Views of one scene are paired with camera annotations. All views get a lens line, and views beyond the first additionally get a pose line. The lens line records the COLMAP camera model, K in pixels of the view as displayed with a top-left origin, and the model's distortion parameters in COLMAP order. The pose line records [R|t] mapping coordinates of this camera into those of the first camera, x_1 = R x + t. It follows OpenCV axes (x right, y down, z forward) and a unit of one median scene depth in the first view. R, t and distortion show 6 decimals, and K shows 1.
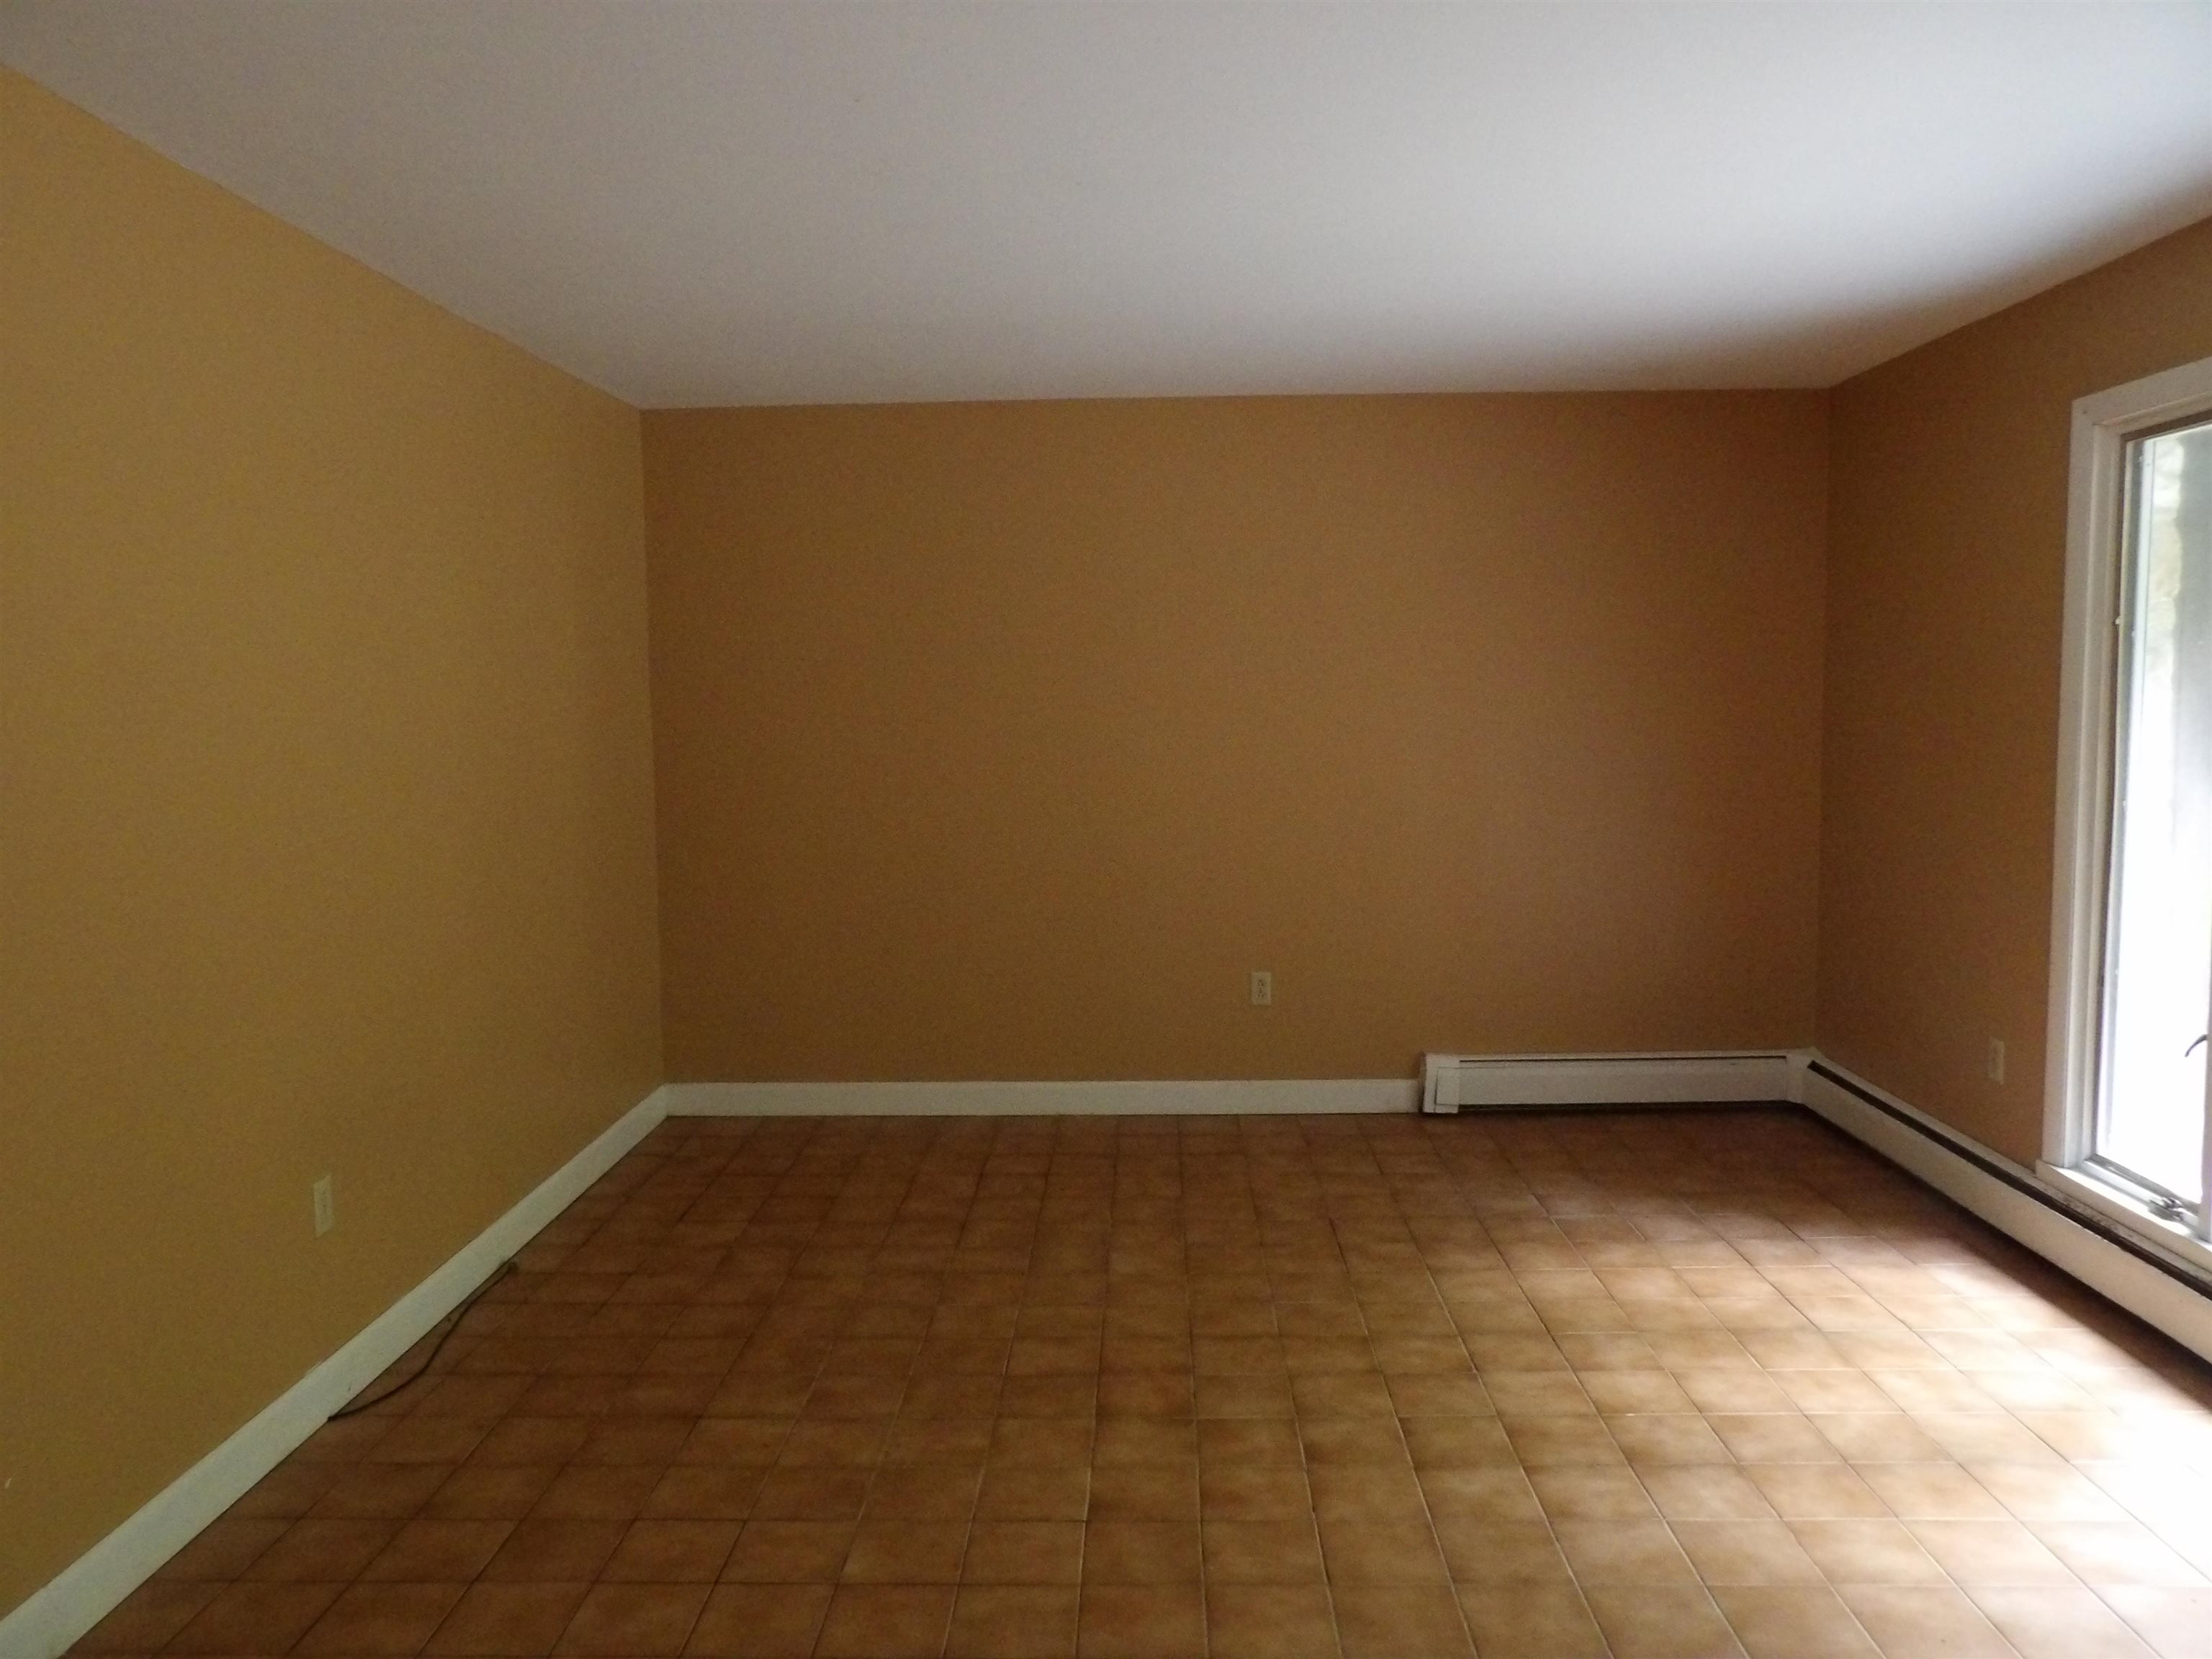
lens RADIAL K [[1585.1, 0, 1095.8], [0, 1585.1, 821.4], [0, 0, 1]] dist [-0.040340, 0.050941]
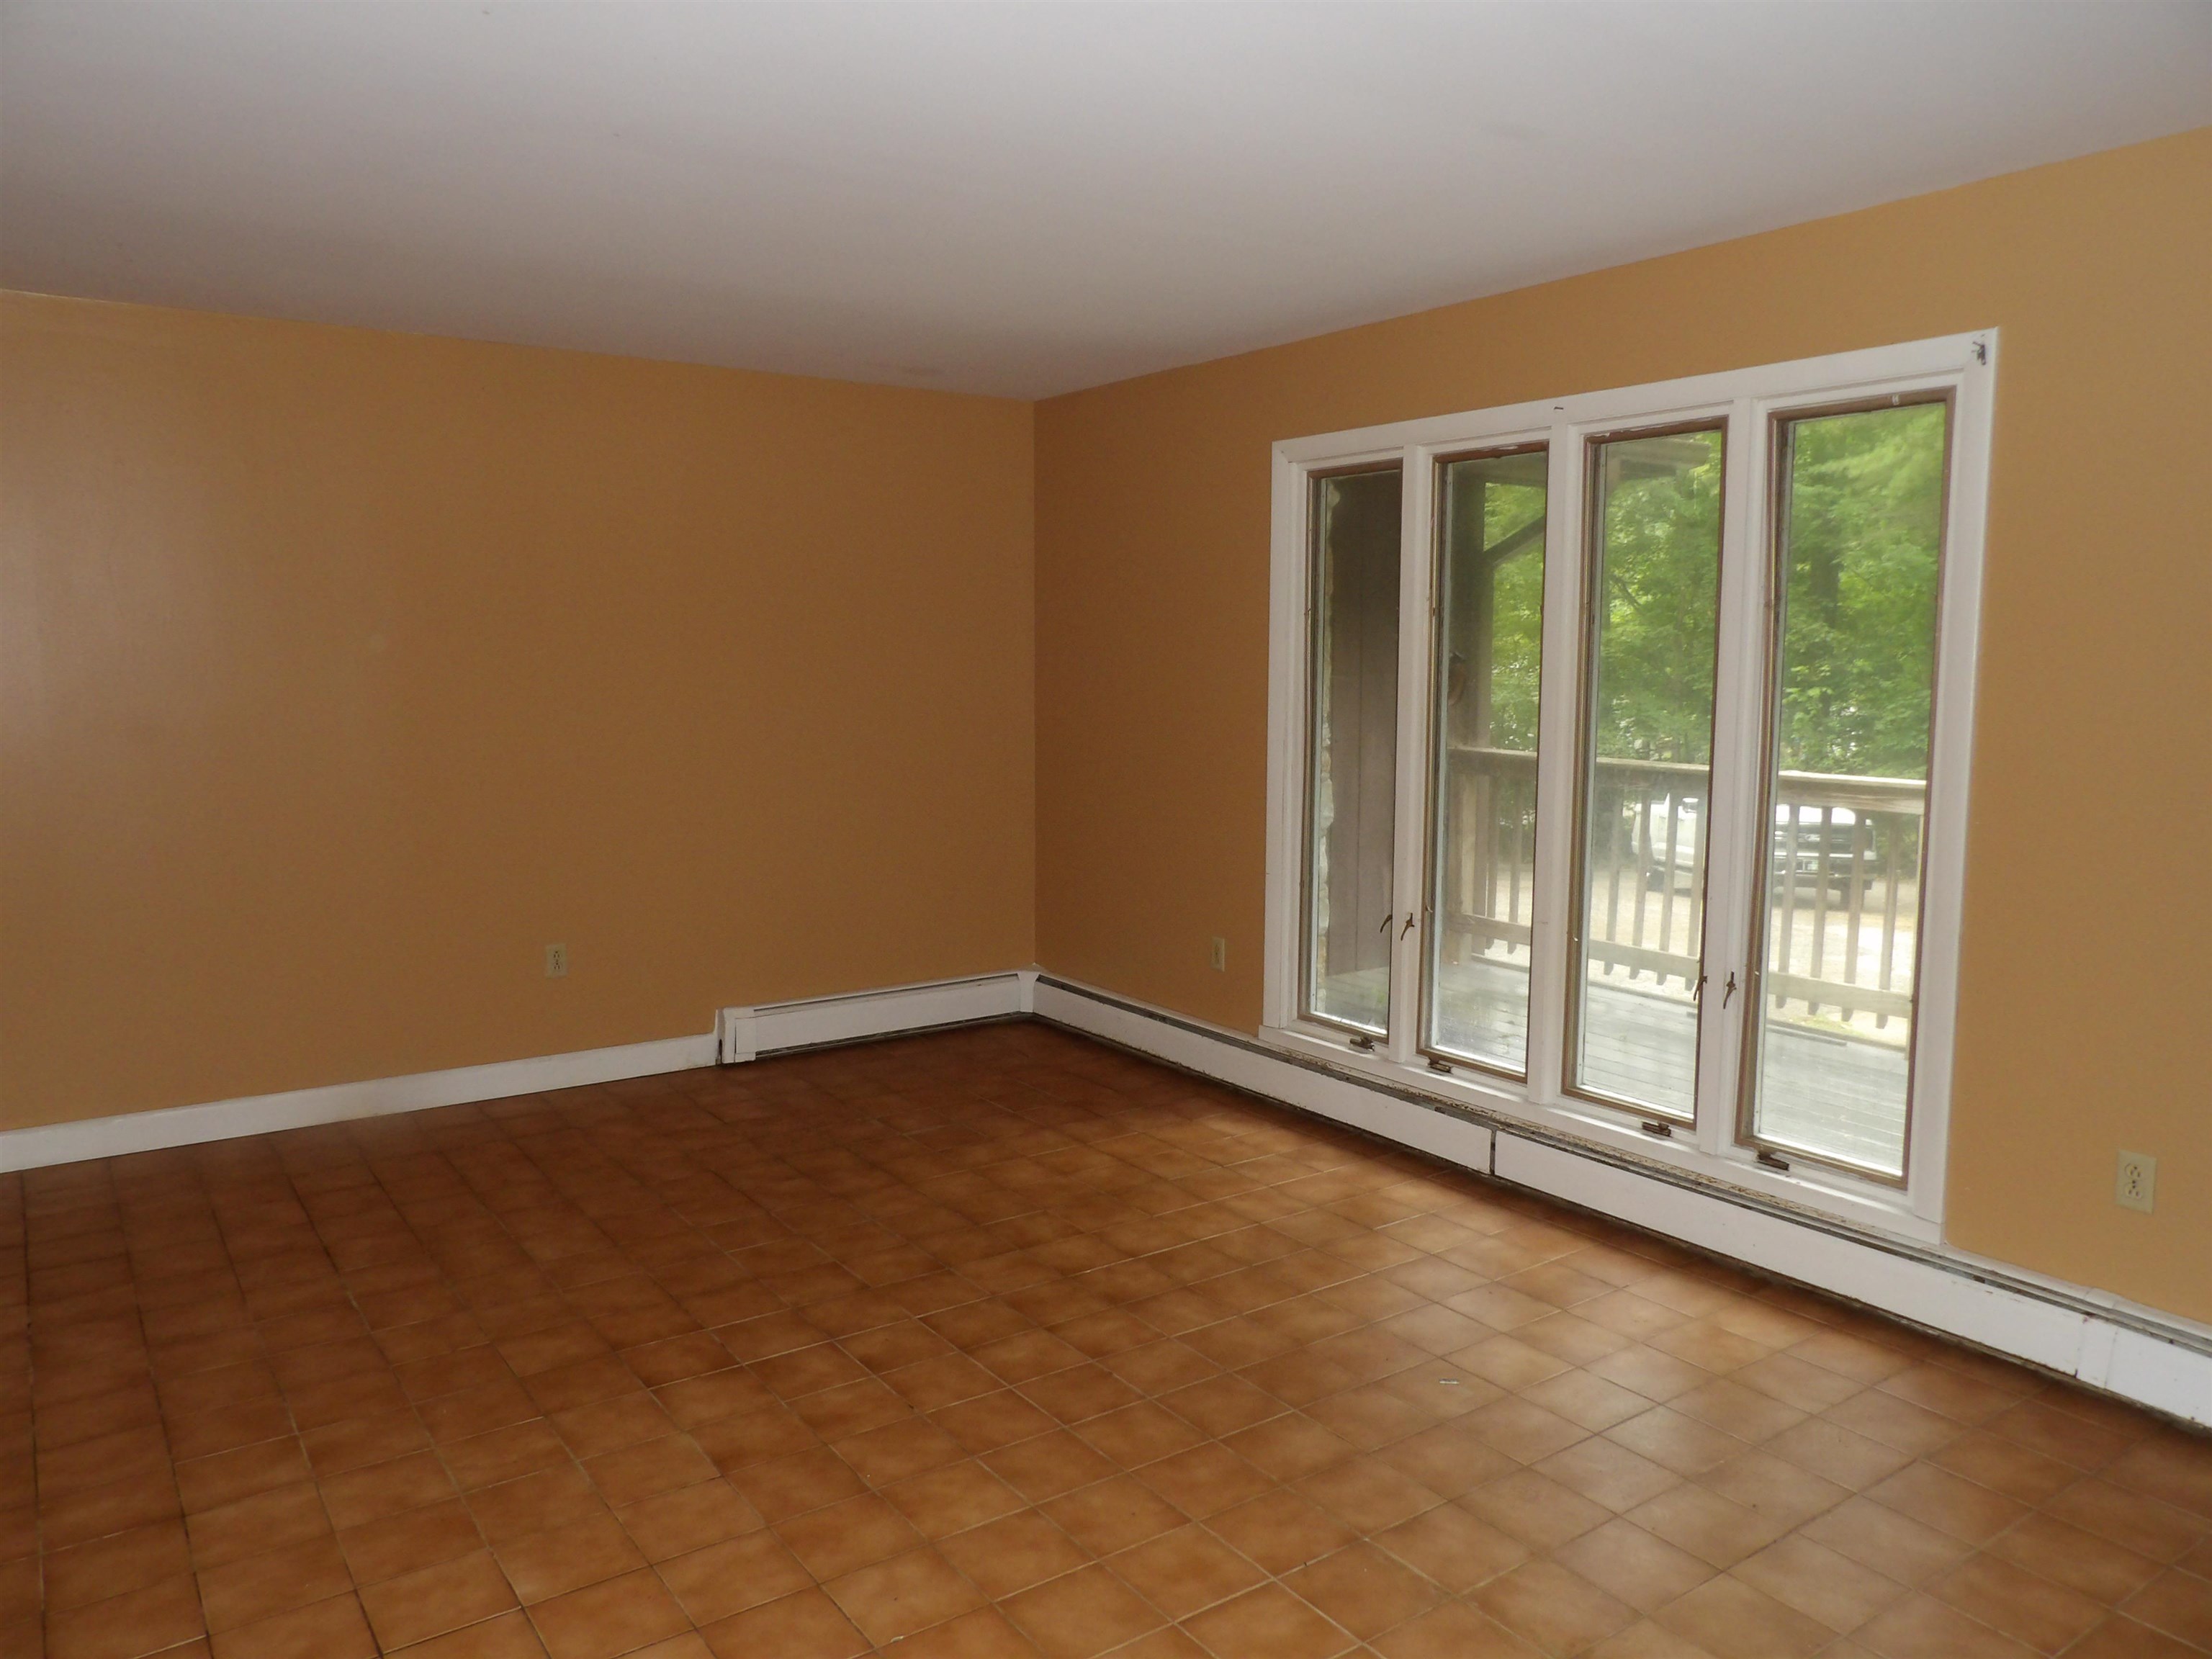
lens RADIAL K [[1585.1, 0, 1098.3], [0, 1585.1, 832.4], [0, 0, 1]] dist [-0.040340, 0.050941]
pose [[0.798787, -0.050280, 0.599510, -0.316023], [0.032333, 0.998649, 0.040673, -0.002840], [-0.600745, -0.013105, 0.799333, 0.038199]]
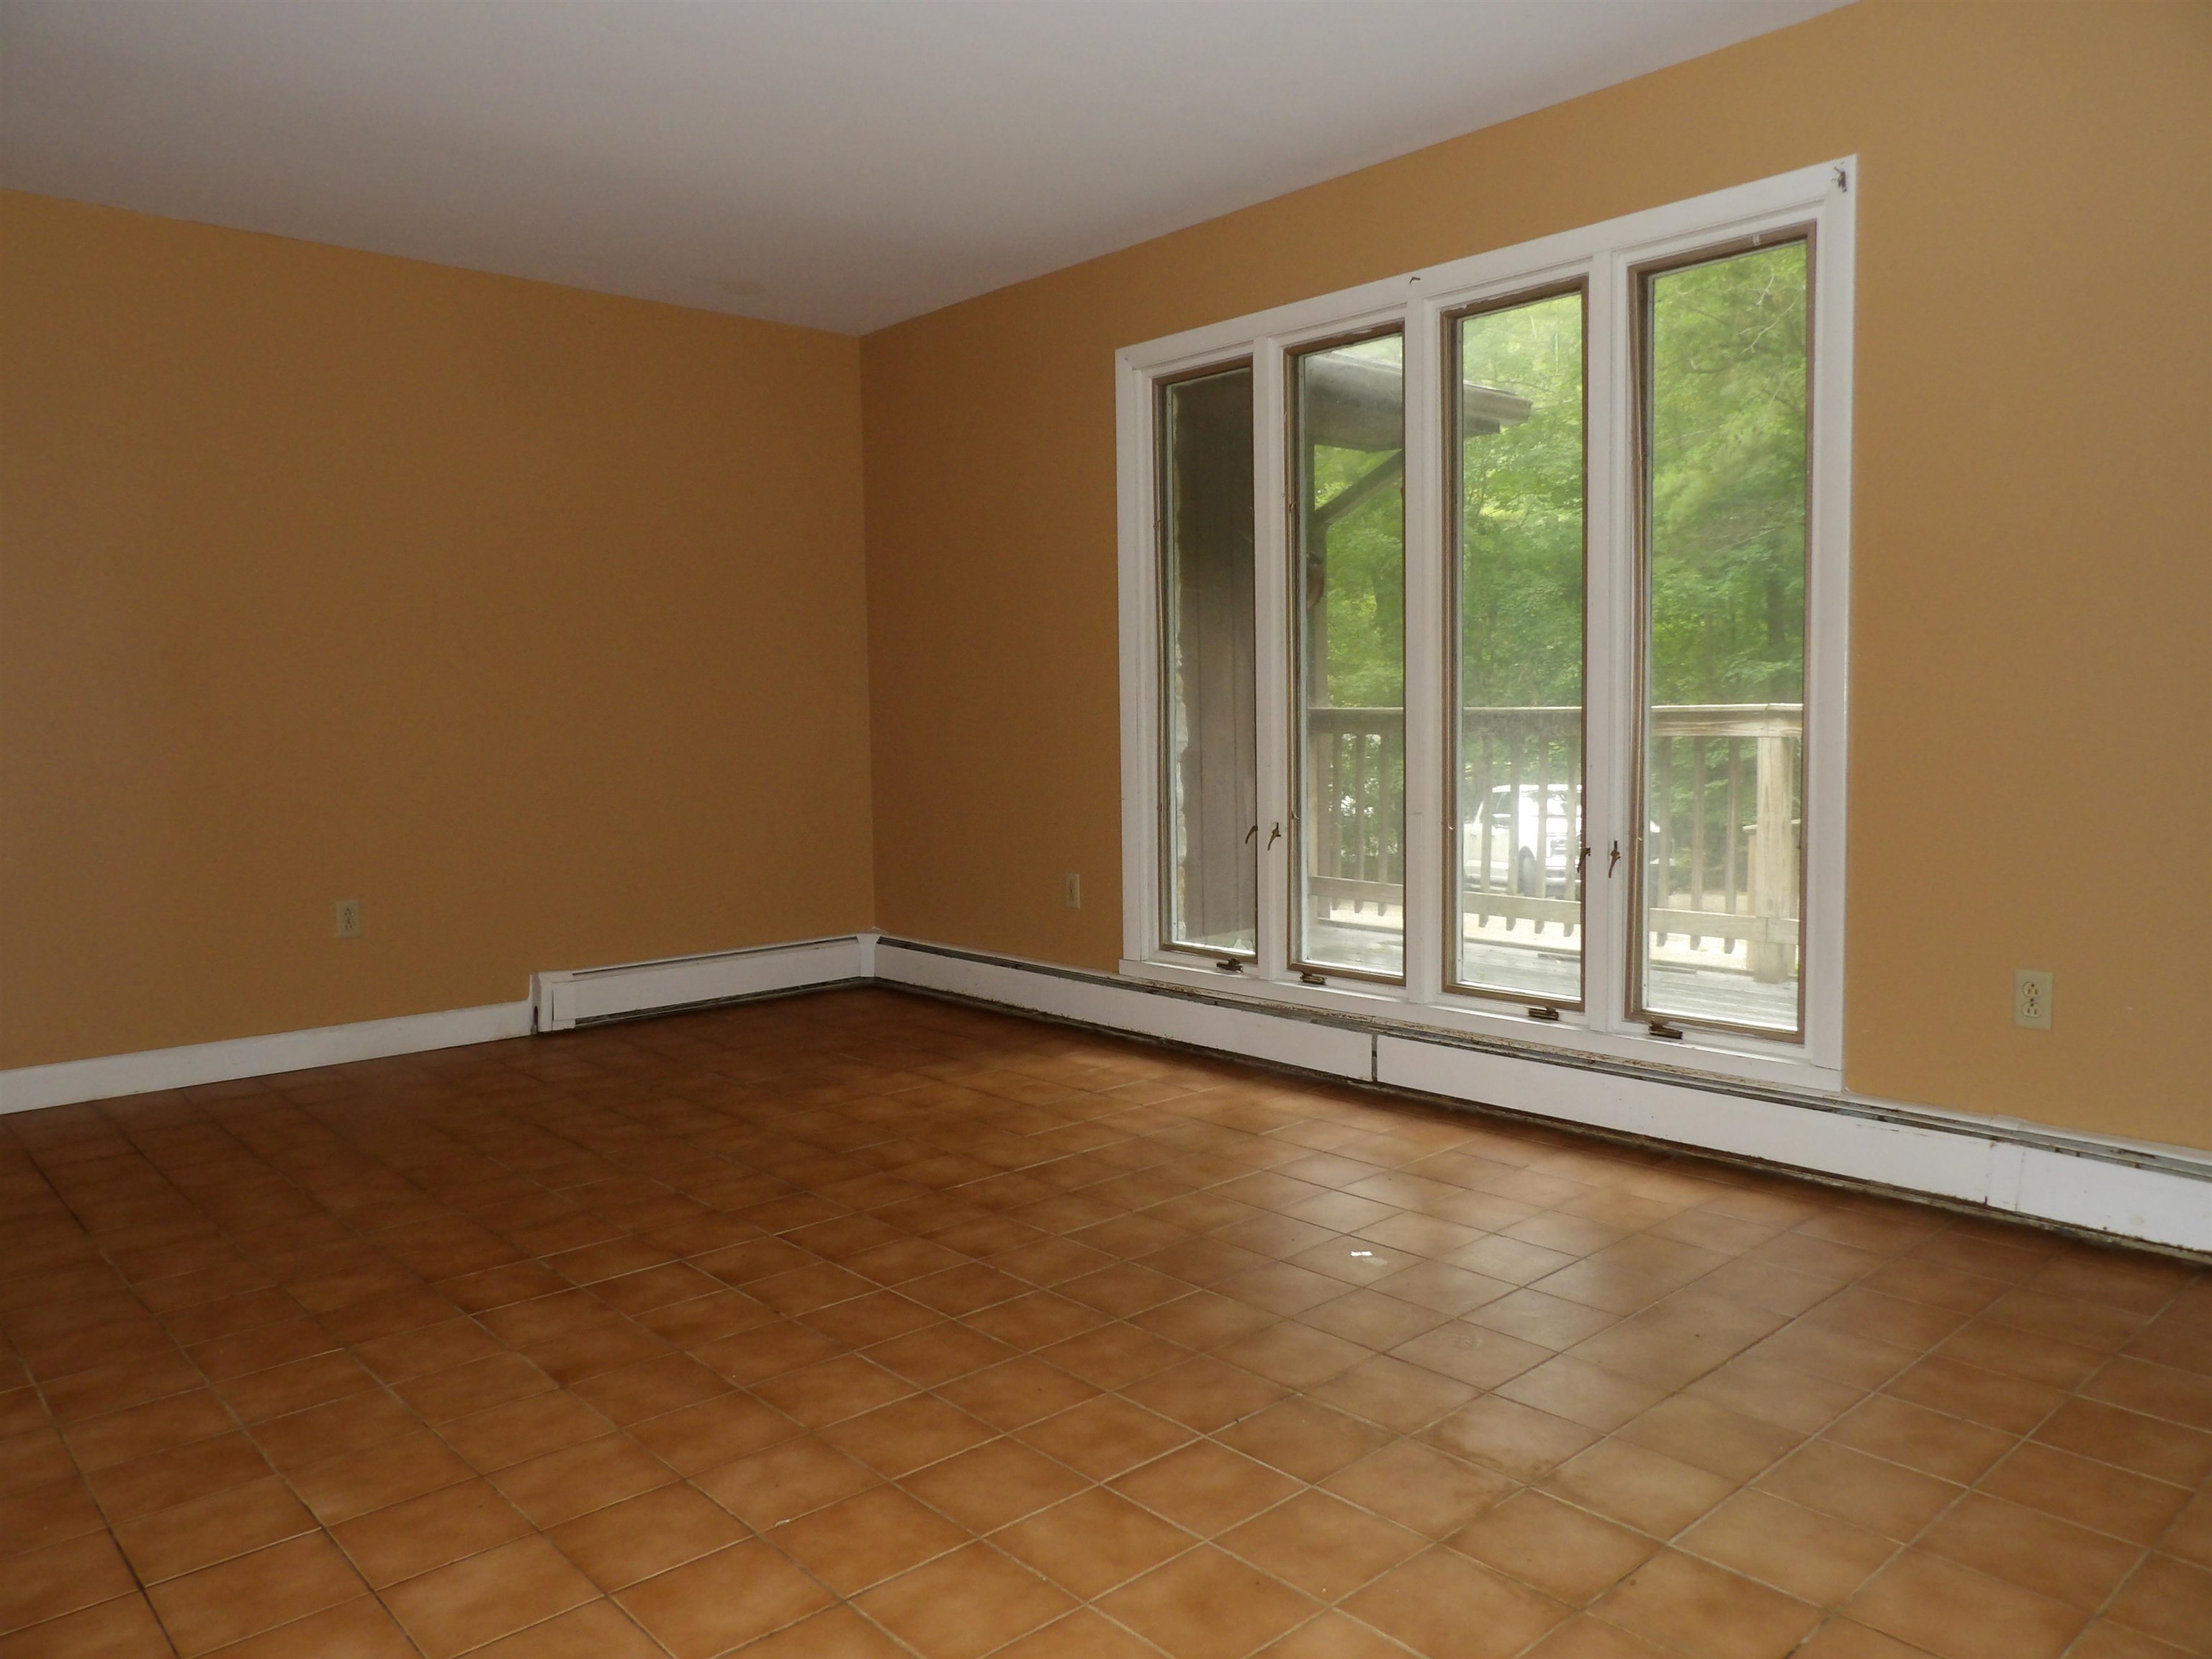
lens RADIAL K [[1585.1, 0, 1101.1], [0, 1585.1, 835.8], [0, 0, 1]] dist [-0.040340, 0.050941]
pose [[0.719668, -0.049809, 0.692530, -0.302728], [0.059529, 0.998177, 0.009930, 0.114983], [-0.691762, 0.034079, 0.721321, 0.115634]]
